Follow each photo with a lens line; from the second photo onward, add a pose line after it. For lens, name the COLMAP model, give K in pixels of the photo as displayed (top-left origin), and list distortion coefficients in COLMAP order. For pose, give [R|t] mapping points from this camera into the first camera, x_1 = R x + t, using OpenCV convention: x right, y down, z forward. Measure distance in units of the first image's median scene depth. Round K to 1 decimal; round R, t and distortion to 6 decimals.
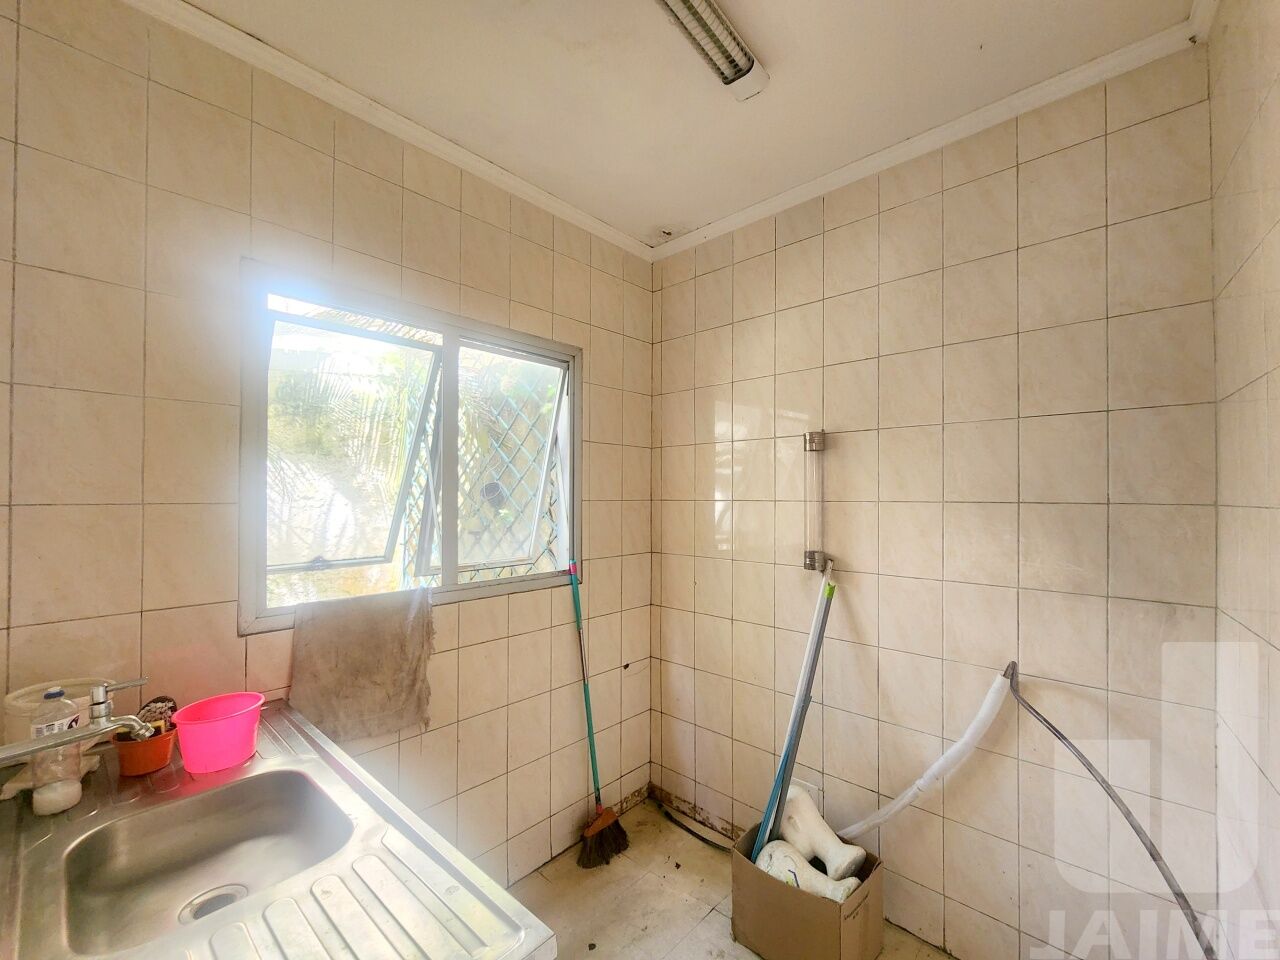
lens RADIAL K [[521.9, 0, 651.8], [0, 521.9, 481.8], [0, 0, 1]] dist [-0.004695, -0.000103]
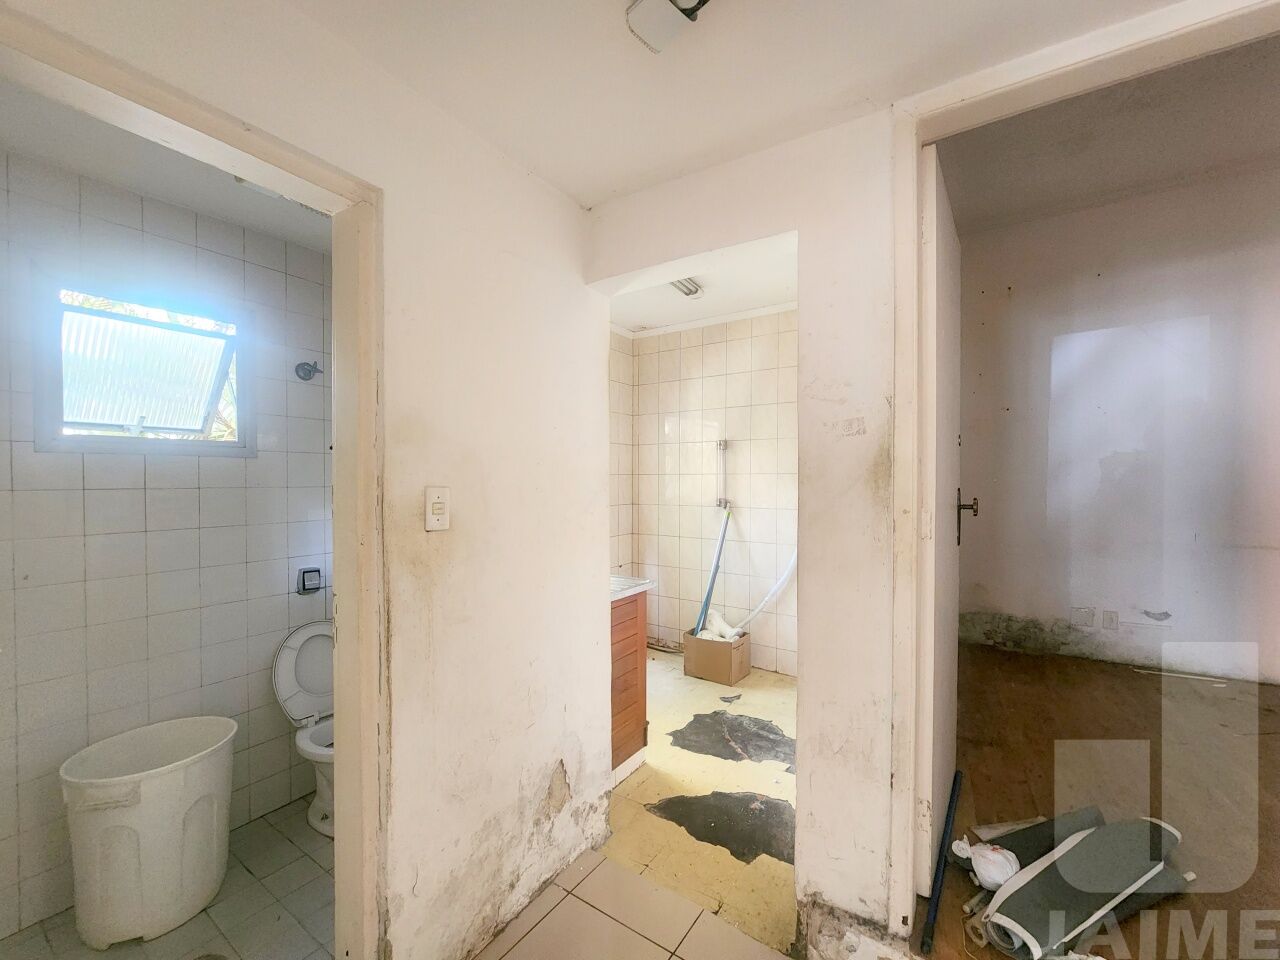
lens RADIAL K [[521.9, 0, 641.0], [0, 521.9, 485.1], [0, 0, 1]] dist [-0.004695, -0.000103]
pose [[0.988533, -0.010398, 0.150644, -0.319007], [0.002348, 0.998564, 0.053515, -0.030969], [-0.150984, -0.052547, 0.987139, -1.008261]]
